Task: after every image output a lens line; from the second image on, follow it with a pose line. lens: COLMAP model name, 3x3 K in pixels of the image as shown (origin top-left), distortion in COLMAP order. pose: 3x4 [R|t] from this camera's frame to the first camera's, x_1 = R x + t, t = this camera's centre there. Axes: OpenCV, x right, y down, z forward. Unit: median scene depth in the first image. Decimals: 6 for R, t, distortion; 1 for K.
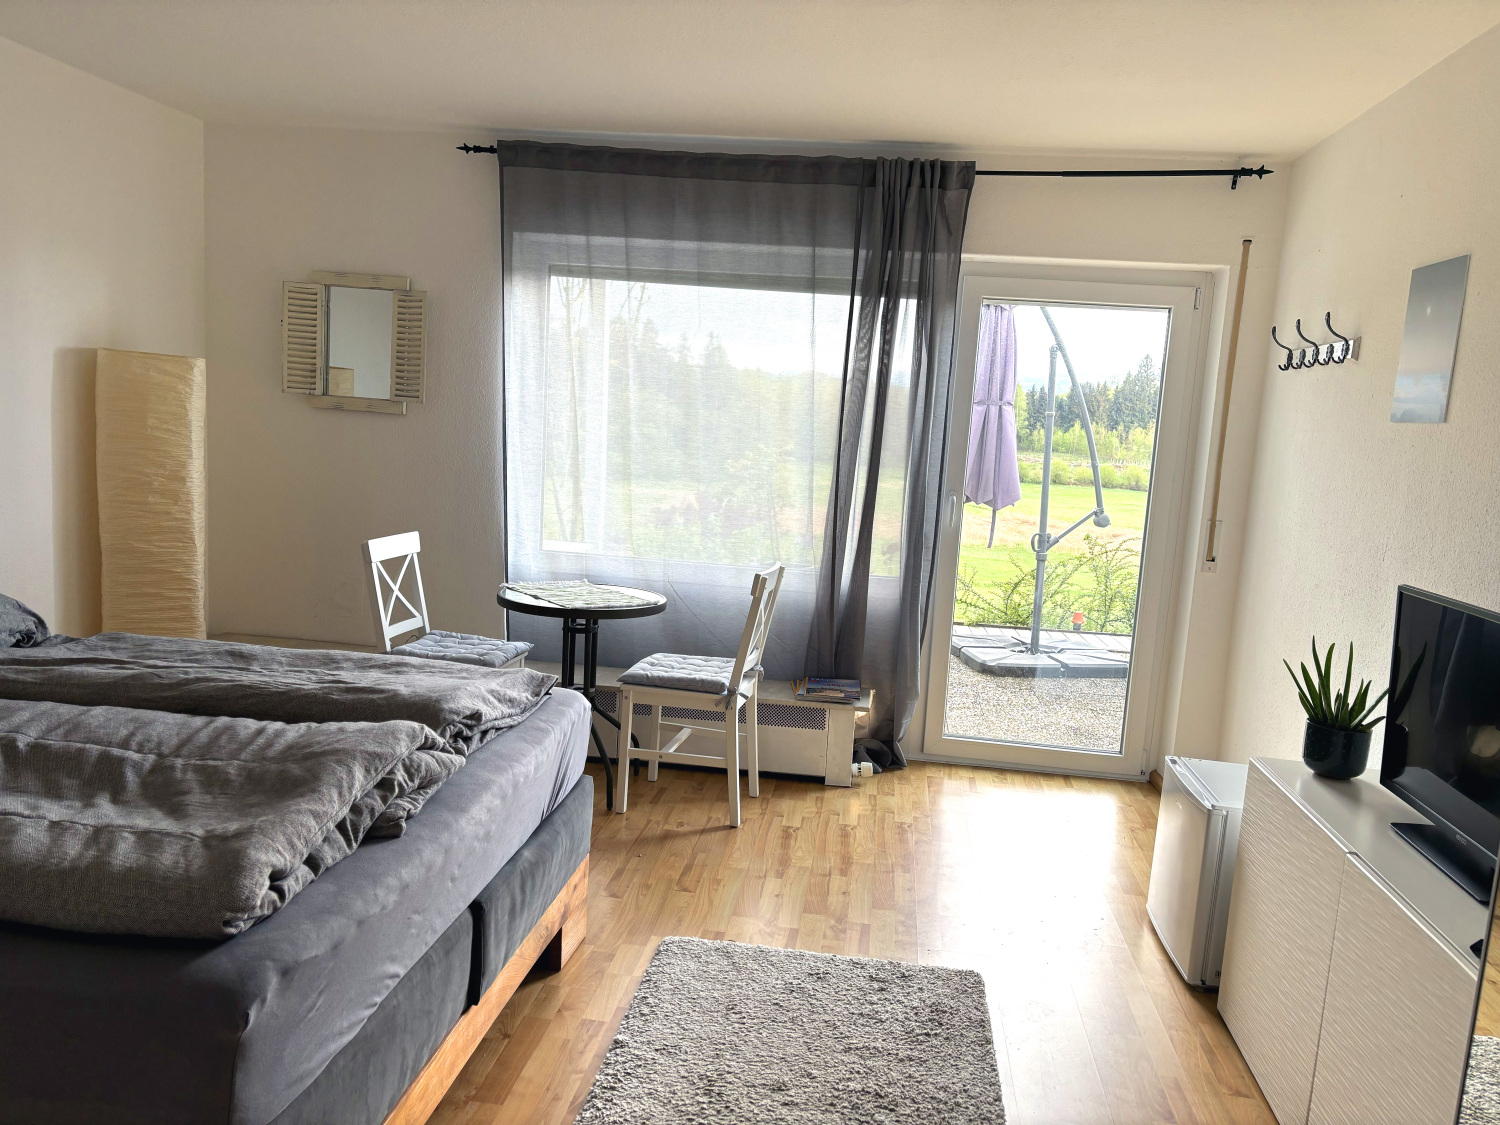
lens RADIAL K [[1132.7, 0, 749.7], [0, 1132.7, 588.3], [0, 0, 1]] dist [0.062732, -0.001837]
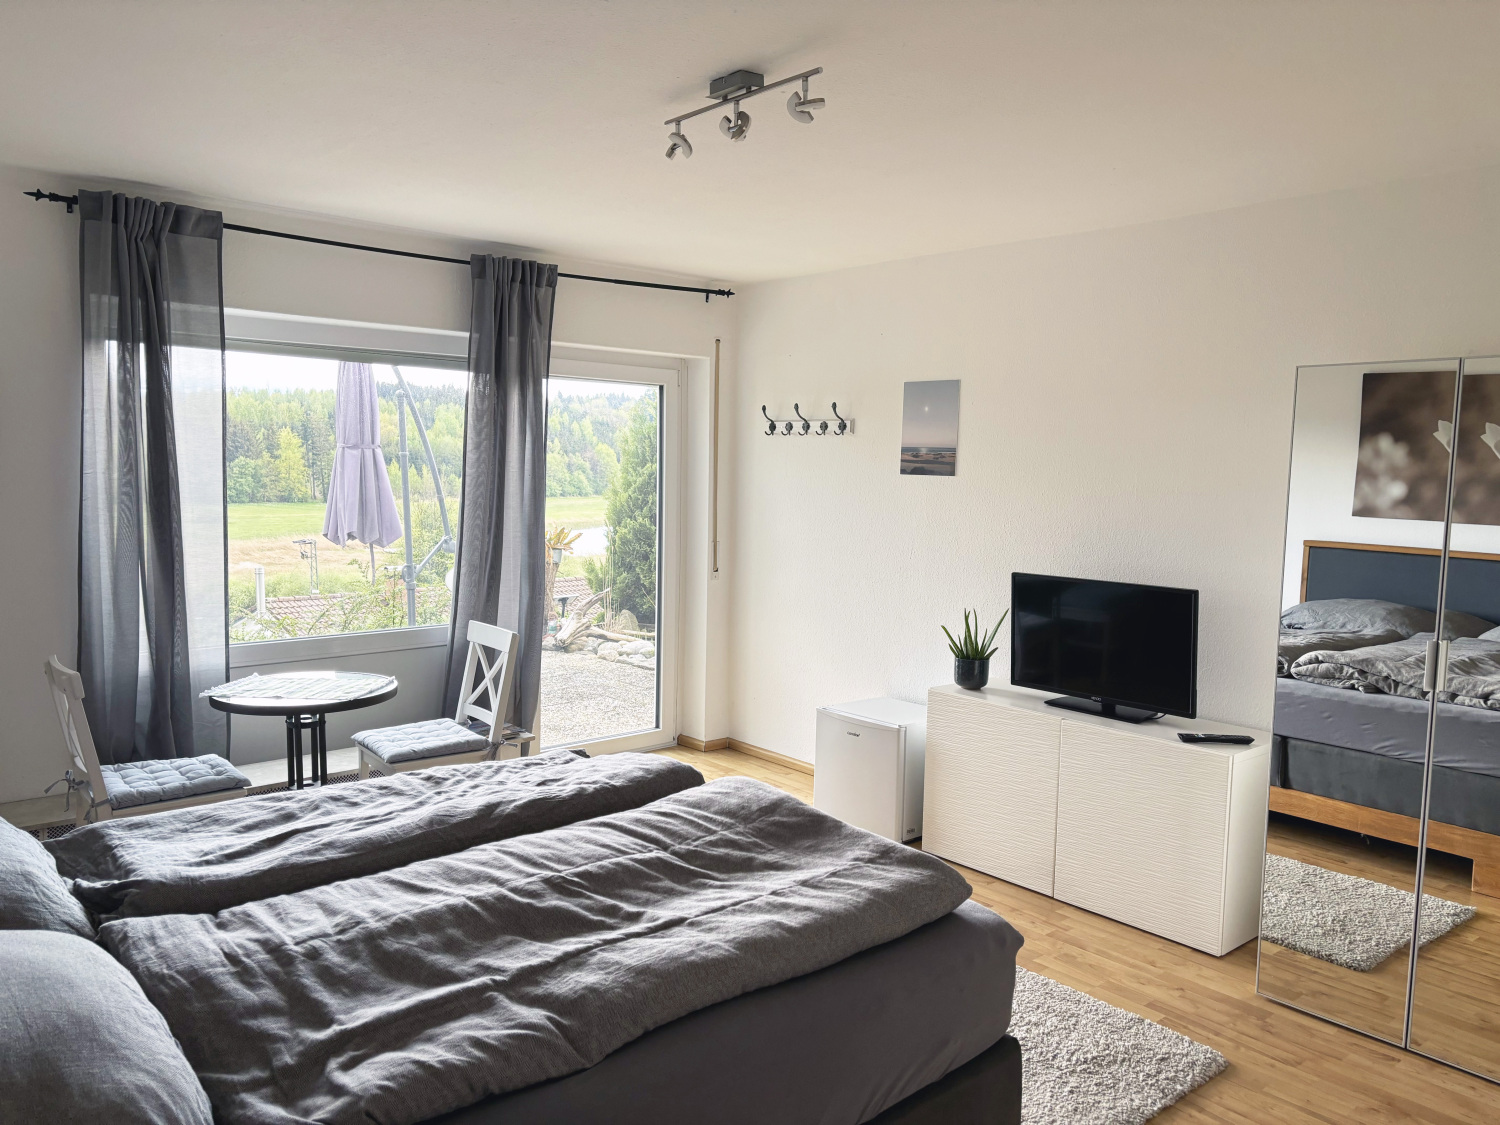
lens RADIAL K [[1139.4, 0, 733.3], [0, 1139.4, 620.2], [0, 0, 1]] dist [0.094343, -0.125896]
pose [[0.660053, -0.156088, 0.734824, -0.640520], [0.137004, 0.986783, 0.086544, -0.088142], [-0.738620, 0.043550, 0.672714, 0.075200]]
